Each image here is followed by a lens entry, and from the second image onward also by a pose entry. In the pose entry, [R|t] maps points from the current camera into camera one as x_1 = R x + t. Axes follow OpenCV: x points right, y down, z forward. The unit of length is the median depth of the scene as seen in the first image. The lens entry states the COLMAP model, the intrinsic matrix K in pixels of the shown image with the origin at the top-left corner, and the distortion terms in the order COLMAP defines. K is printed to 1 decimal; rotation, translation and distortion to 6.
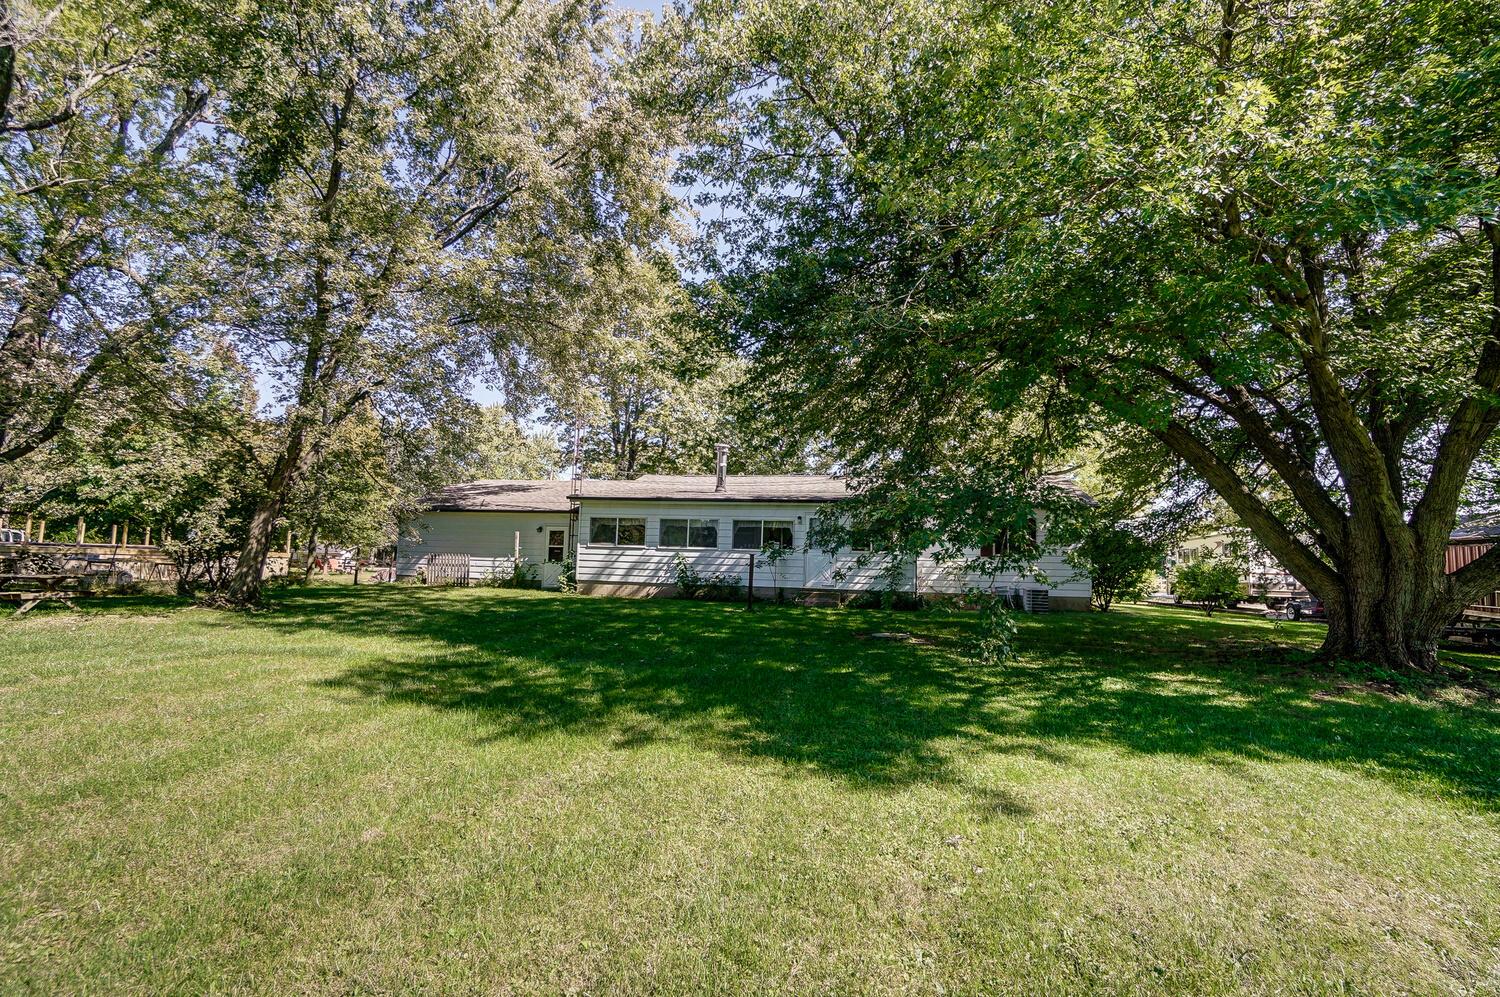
lens RADIAL K [[708.3, 0, 750.0], [0, 708.3, 498.5], [0, 0, 1]] dist [-0.025967, 0.000479]
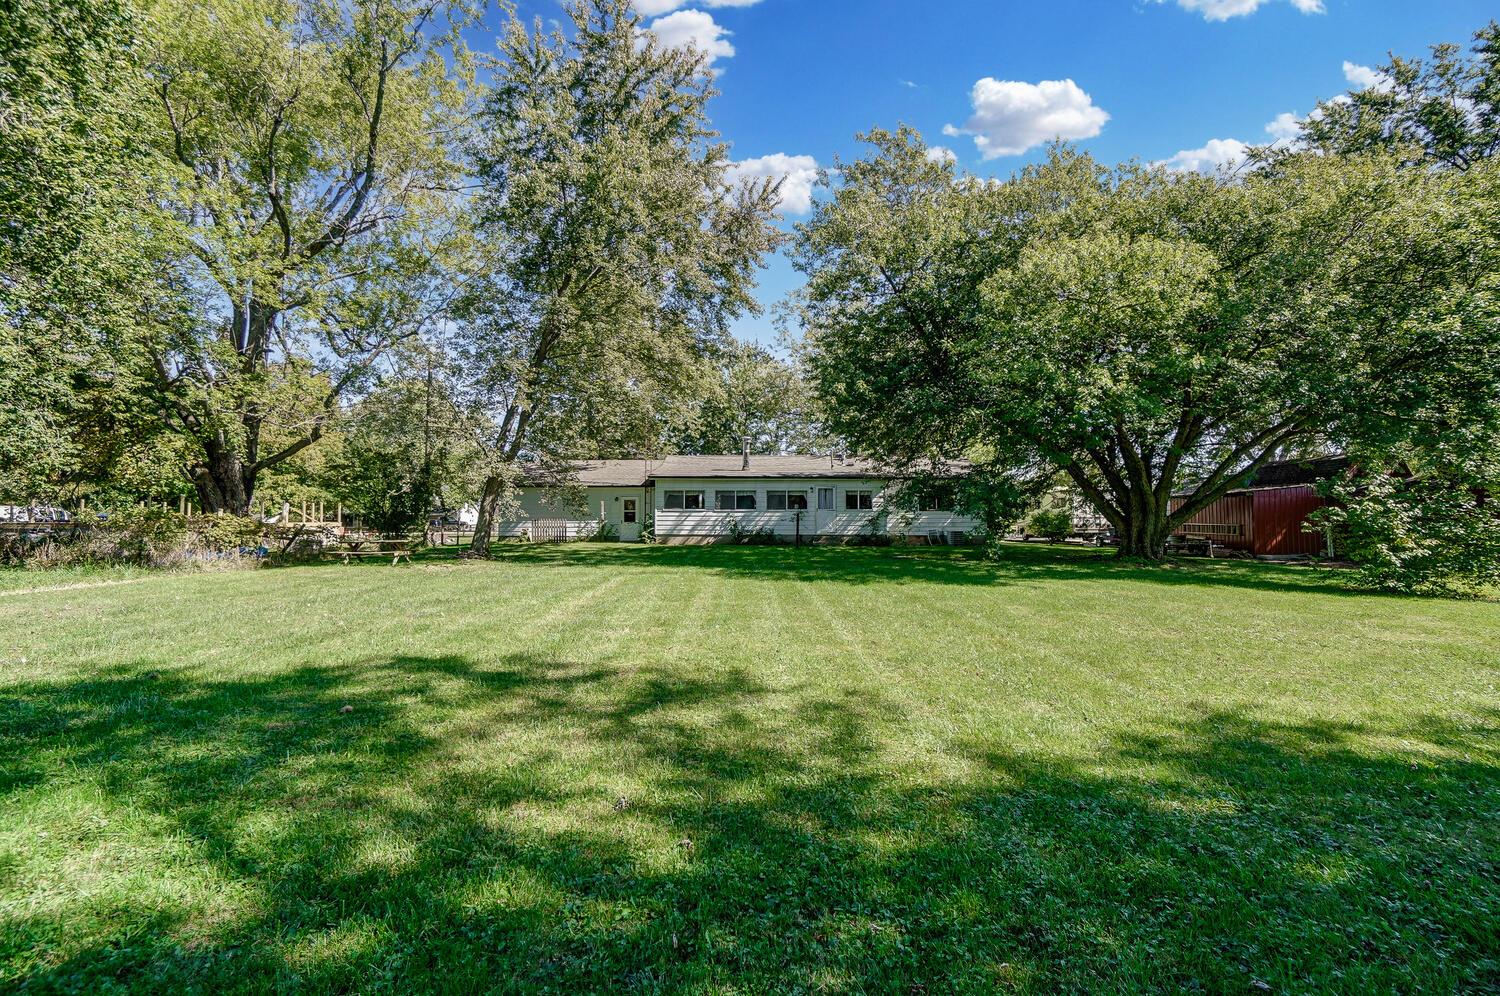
lens RADIAL K [[708.3, 0, 750.0], [0, 708.3, 498.0], [0, 0, 1]] dist [-0.025967, 0.000479]
pose [[0.978029, -0.020973, 0.207410, -0.360243], [0.007892, 0.997938, 0.063697, -0.047690], [-0.208318, -0.060661, 0.976178, -0.429445]]
